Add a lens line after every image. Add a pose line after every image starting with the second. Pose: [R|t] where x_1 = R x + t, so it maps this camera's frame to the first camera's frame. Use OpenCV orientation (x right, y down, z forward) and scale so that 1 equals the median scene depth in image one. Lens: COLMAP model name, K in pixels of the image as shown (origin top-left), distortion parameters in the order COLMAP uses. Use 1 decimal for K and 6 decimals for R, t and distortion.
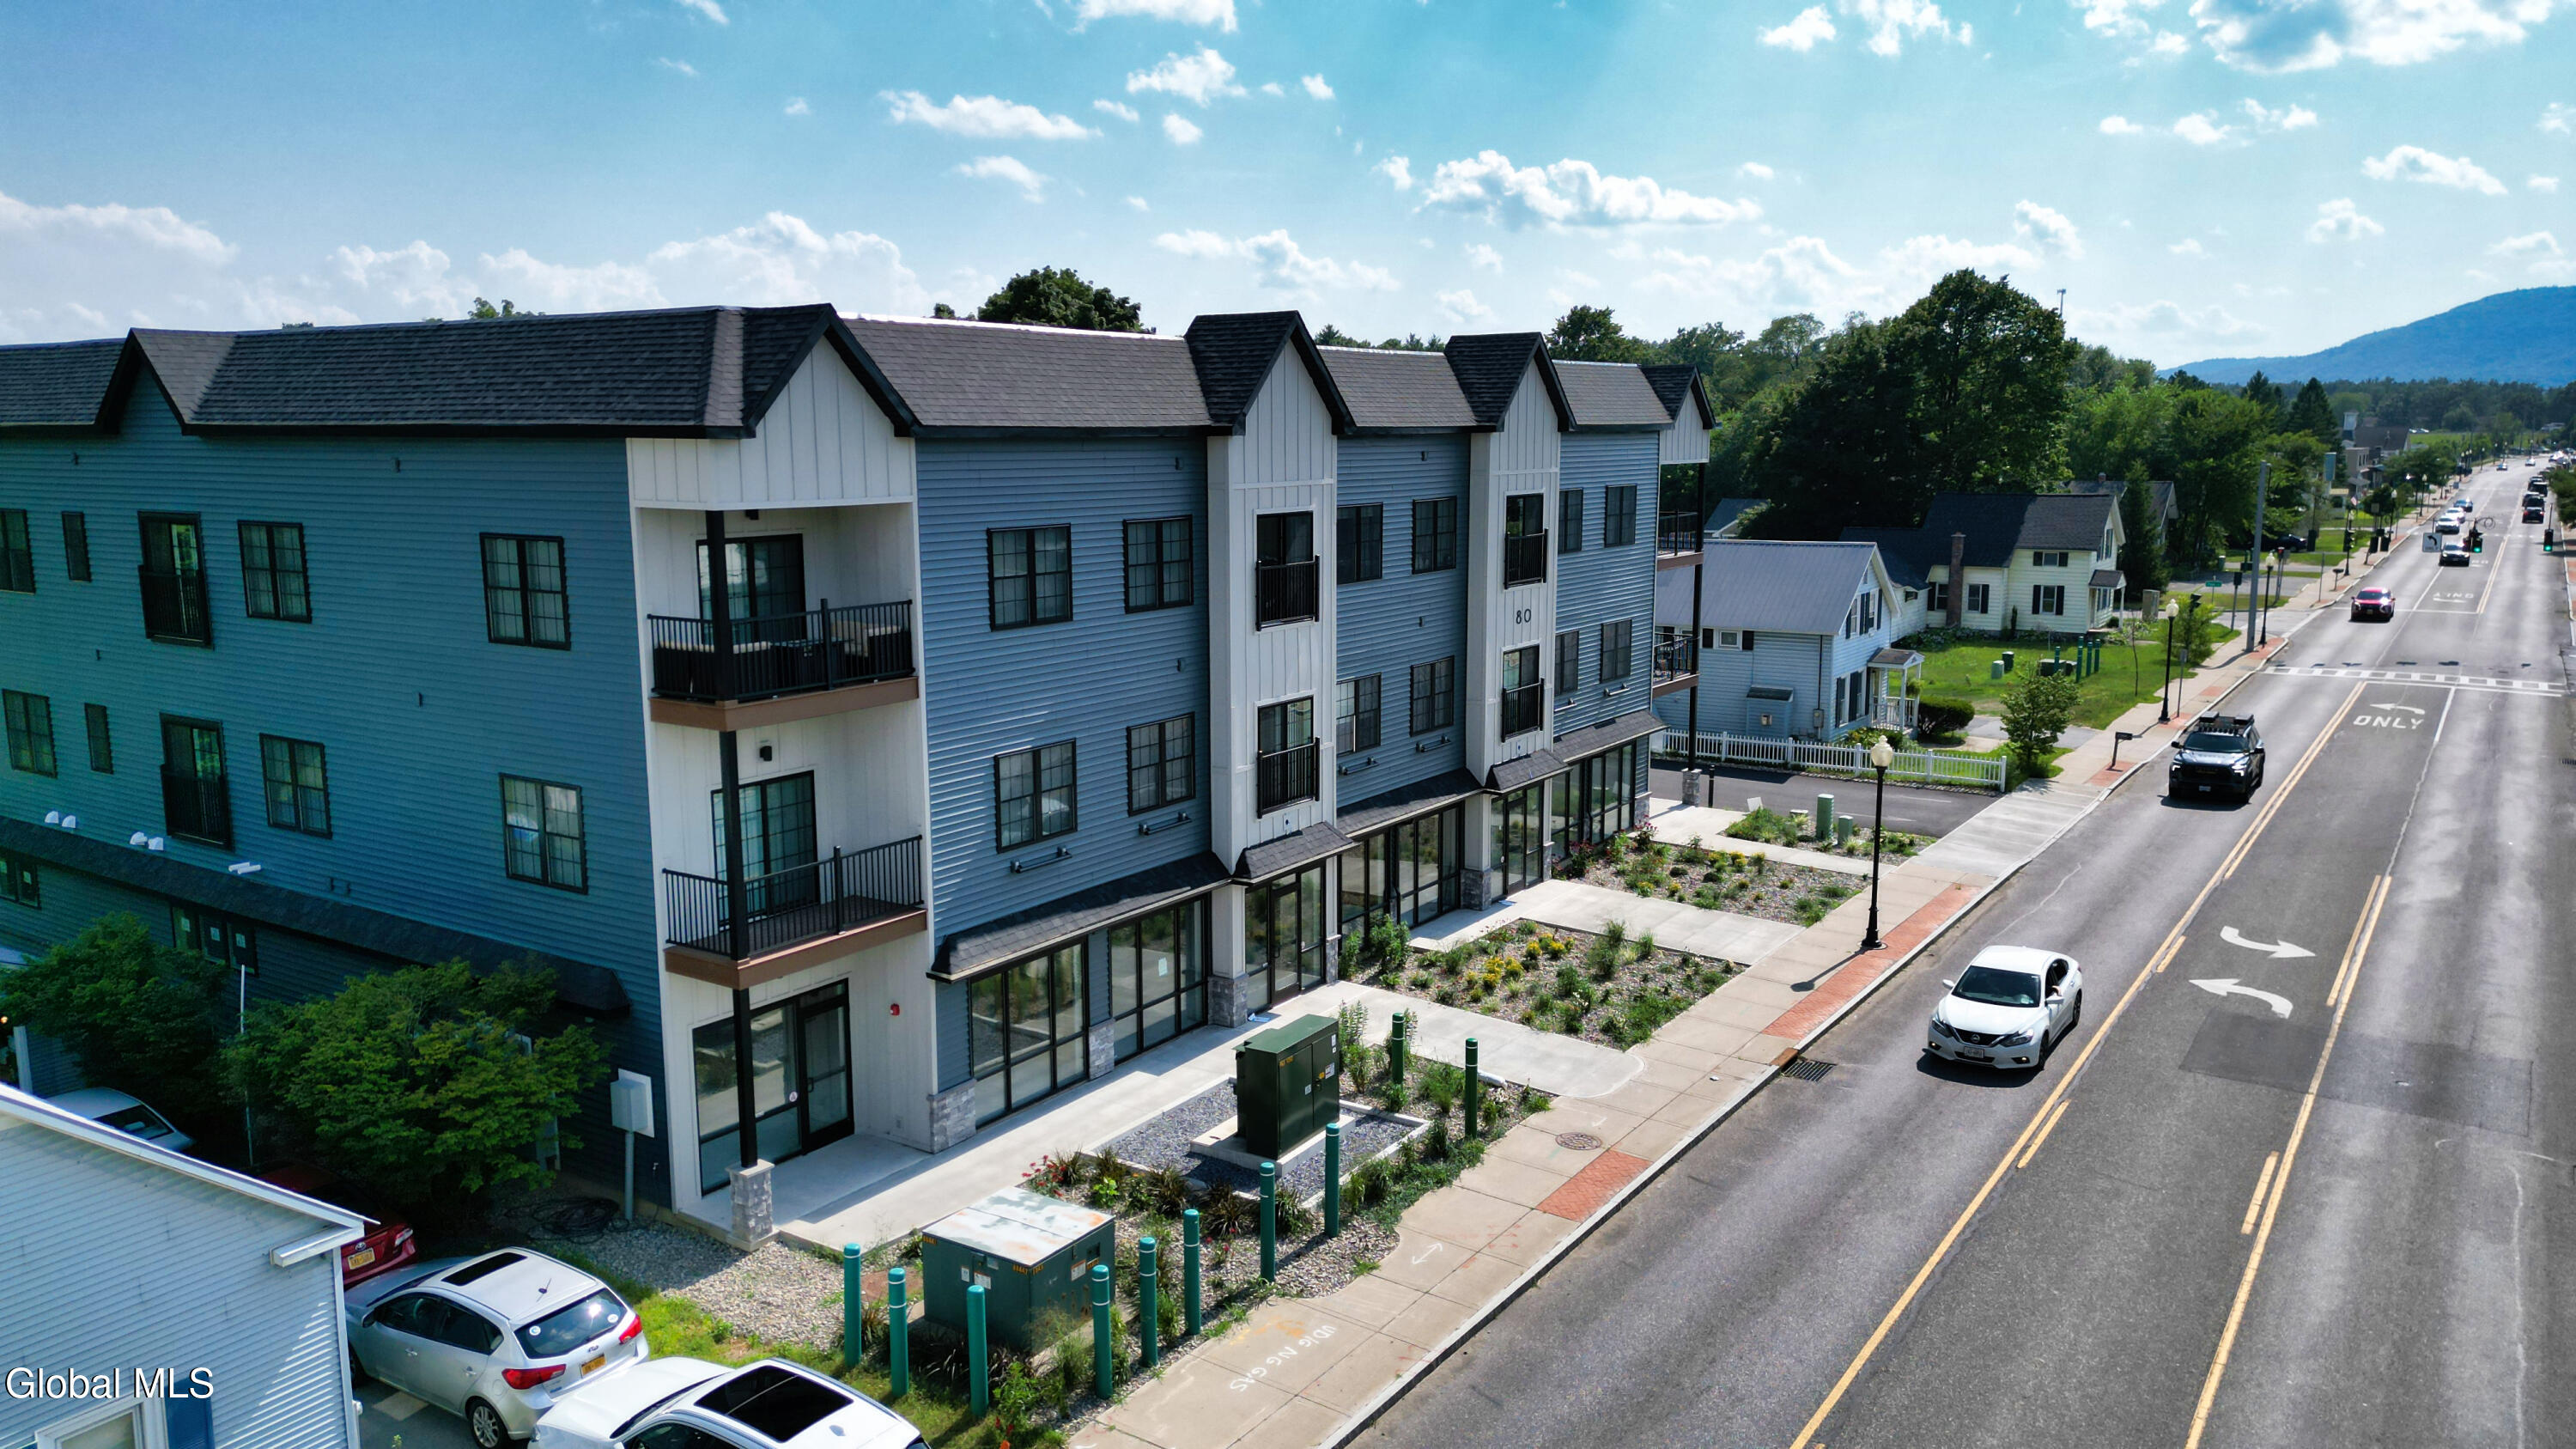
lens RADIAL K [[1817.7, 0, 1267.7], [0, 1817.7, 728.1], [0, 0, 1]] dist [0.079201, -0.085268]
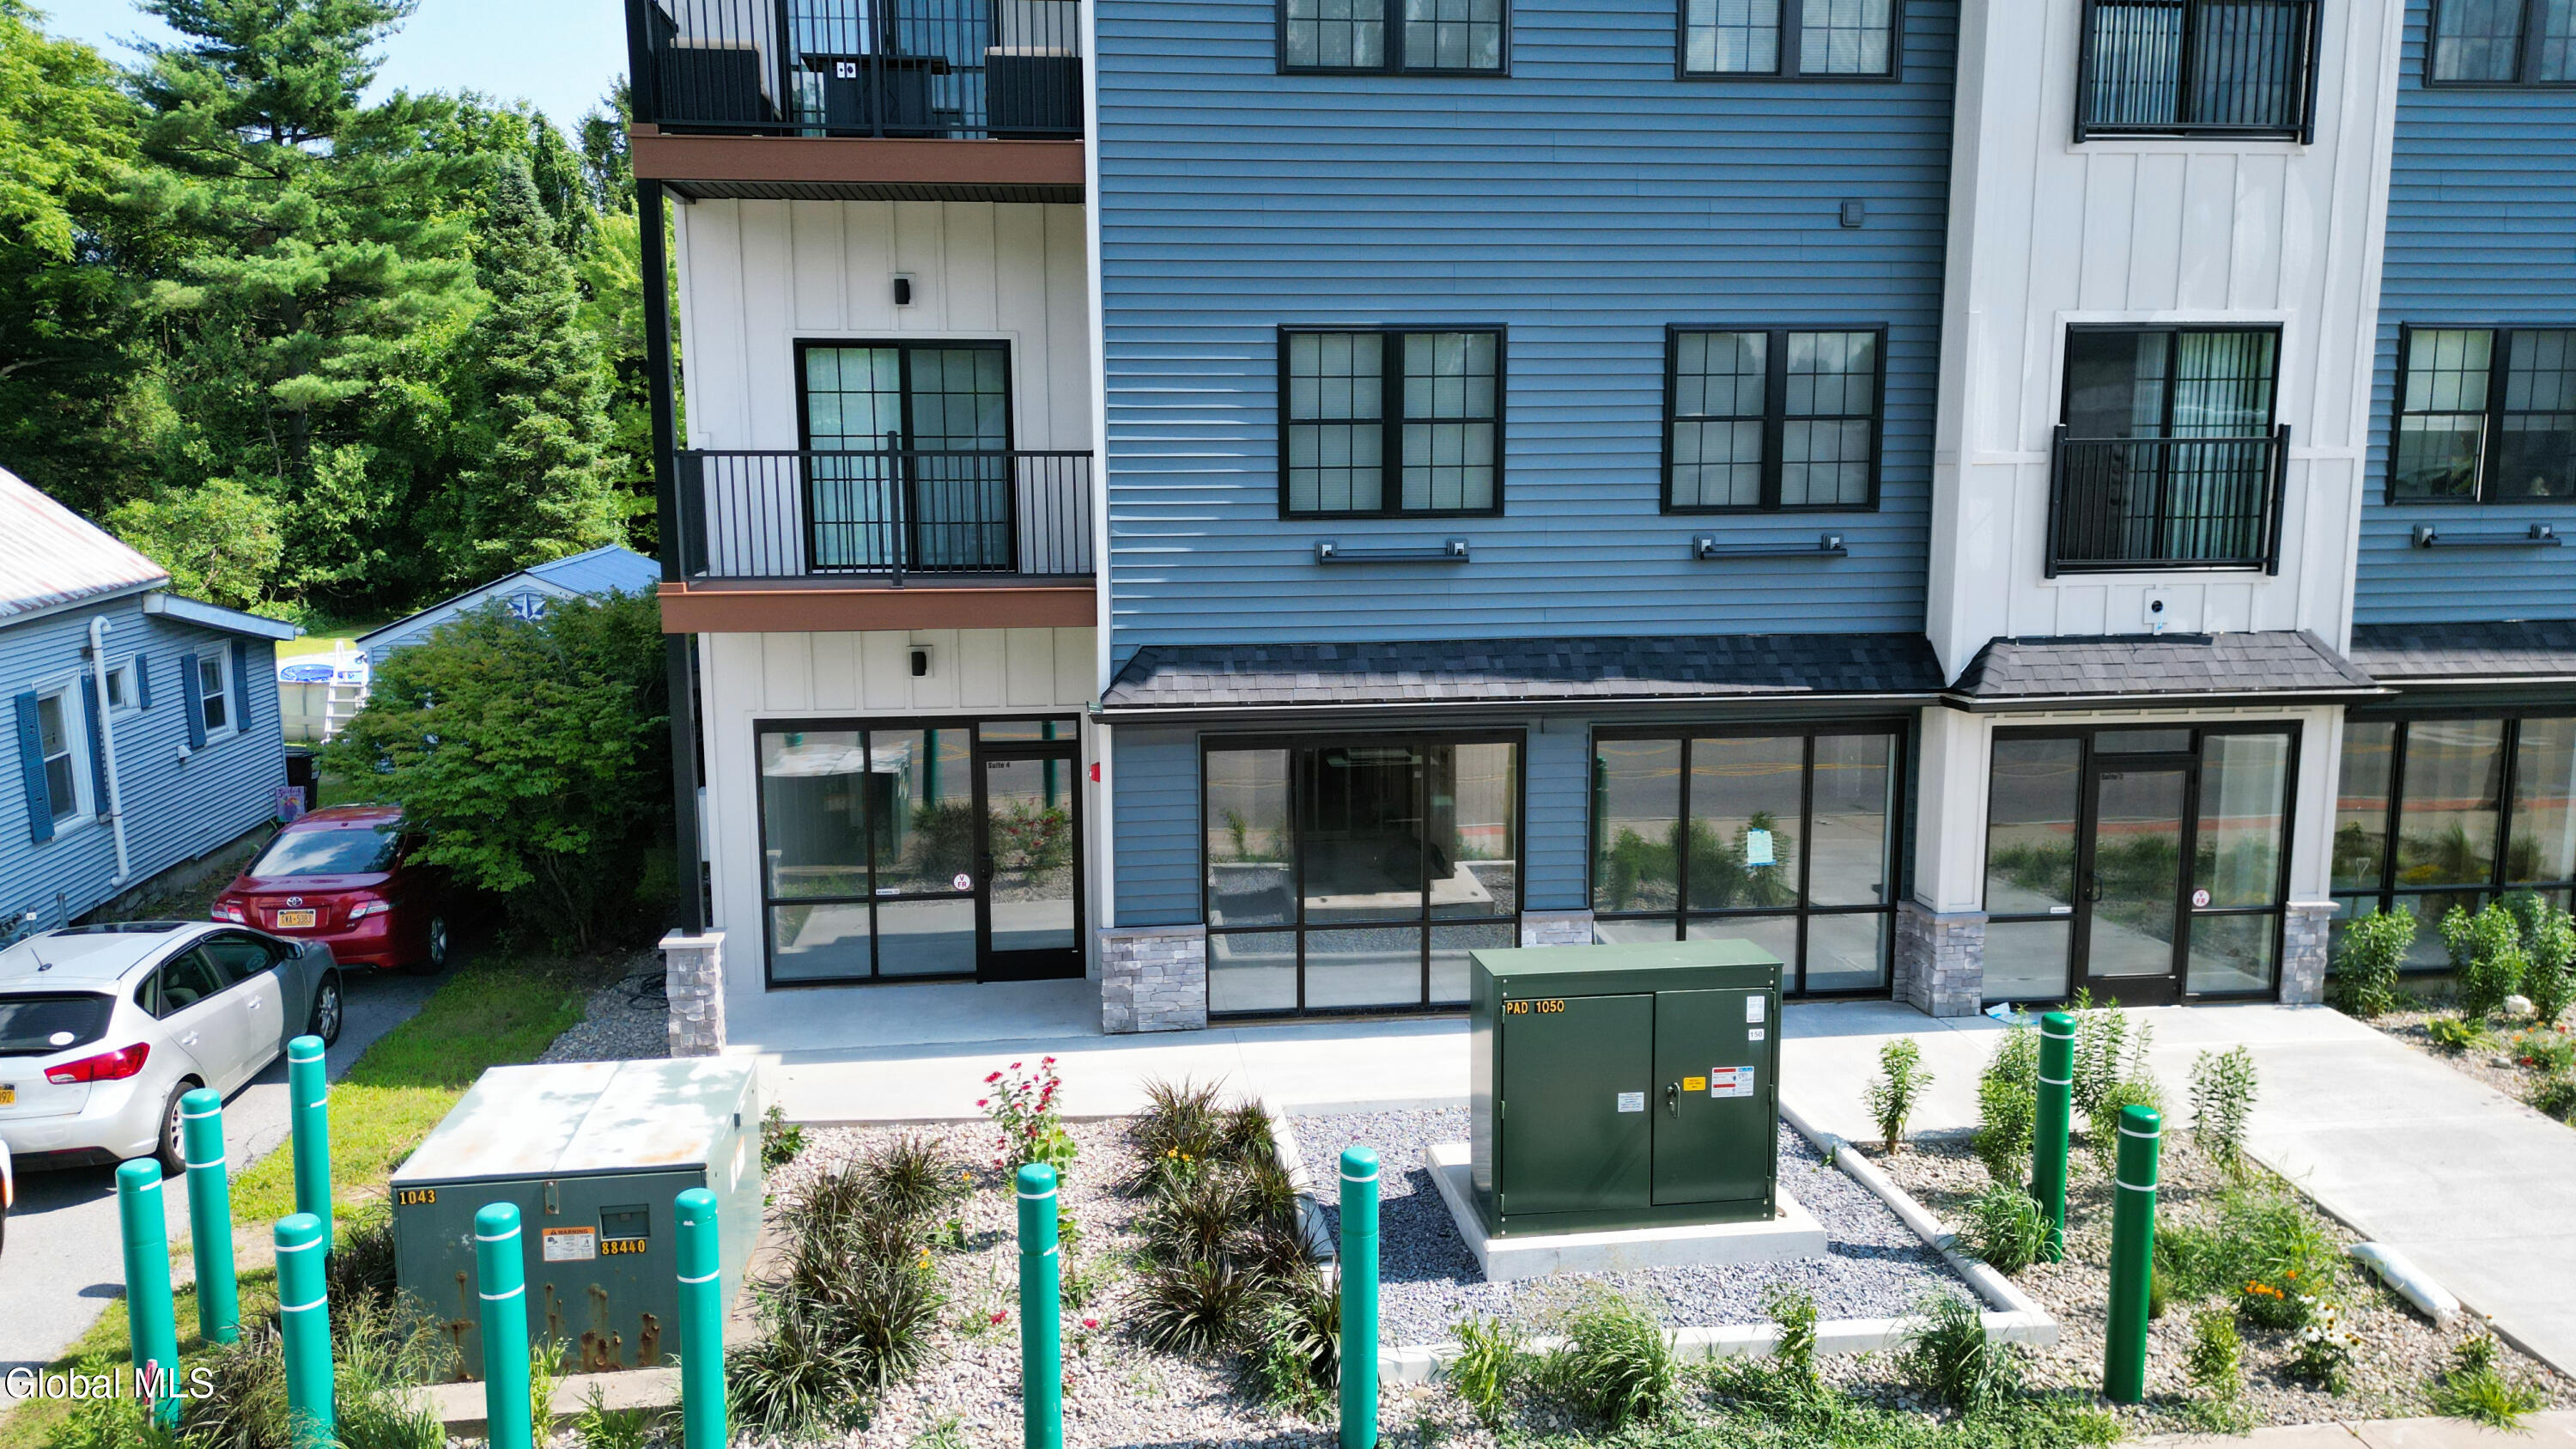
lens RADIAL K [[1817.7, 0, 1267.7], [0, 1817.7, 728.1], [0, 0, 1]] dist [0.079201, -0.085268]
pose [[0.653532, 0.118866, -0.747507, 0.205027], [-0.122413, 0.991189, 0.050592, 0.083234], [0.746935, 0.058441, 0.662324, 0.525567]]
